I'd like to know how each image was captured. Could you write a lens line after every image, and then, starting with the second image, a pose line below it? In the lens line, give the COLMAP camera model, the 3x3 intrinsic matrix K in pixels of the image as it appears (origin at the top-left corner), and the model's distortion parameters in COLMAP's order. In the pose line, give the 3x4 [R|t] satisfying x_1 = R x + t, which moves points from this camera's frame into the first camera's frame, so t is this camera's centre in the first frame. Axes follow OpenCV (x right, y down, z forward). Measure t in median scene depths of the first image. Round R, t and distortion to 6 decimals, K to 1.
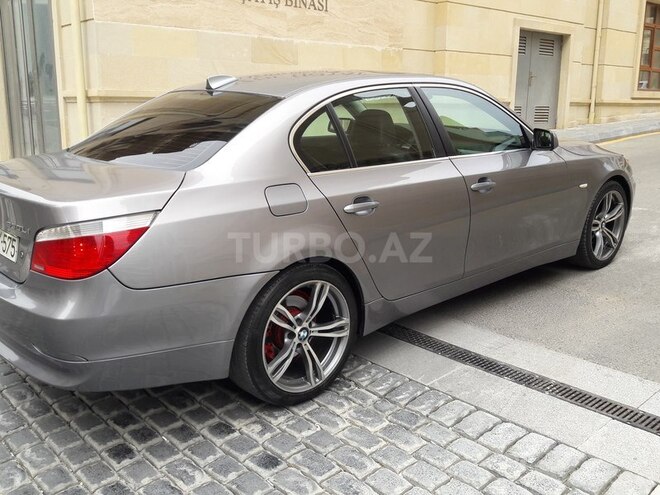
lens RADIAL K [[646.0, 0, 330.0], [0, 646.0, 247.5], [0, 0, 1]] dist [0.153546, -0.331866]
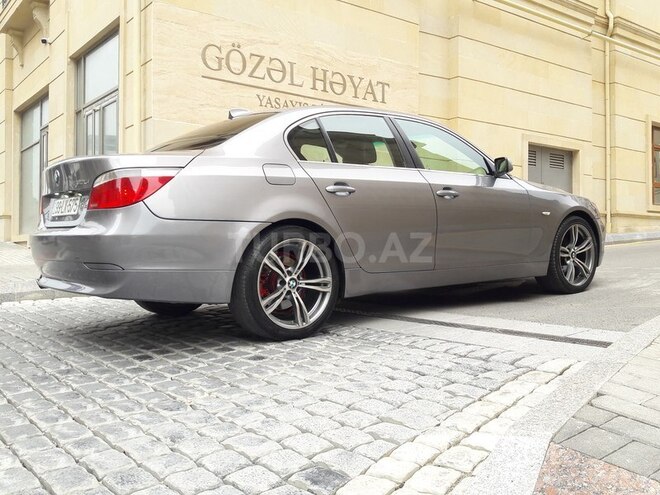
lens RADIAL K [[646.0, 0, 330.0], [0, 646.0, 247.5], [0, 0, 1]] dist [0.153546, -0.331866]
pose [[0.997484, -0.007541, -0.070490, 0.110903], [-0.008511, 0.974395, -0.224680, 0.319979], [0.070379, 0.224715, 0.971880, -0.213451]]
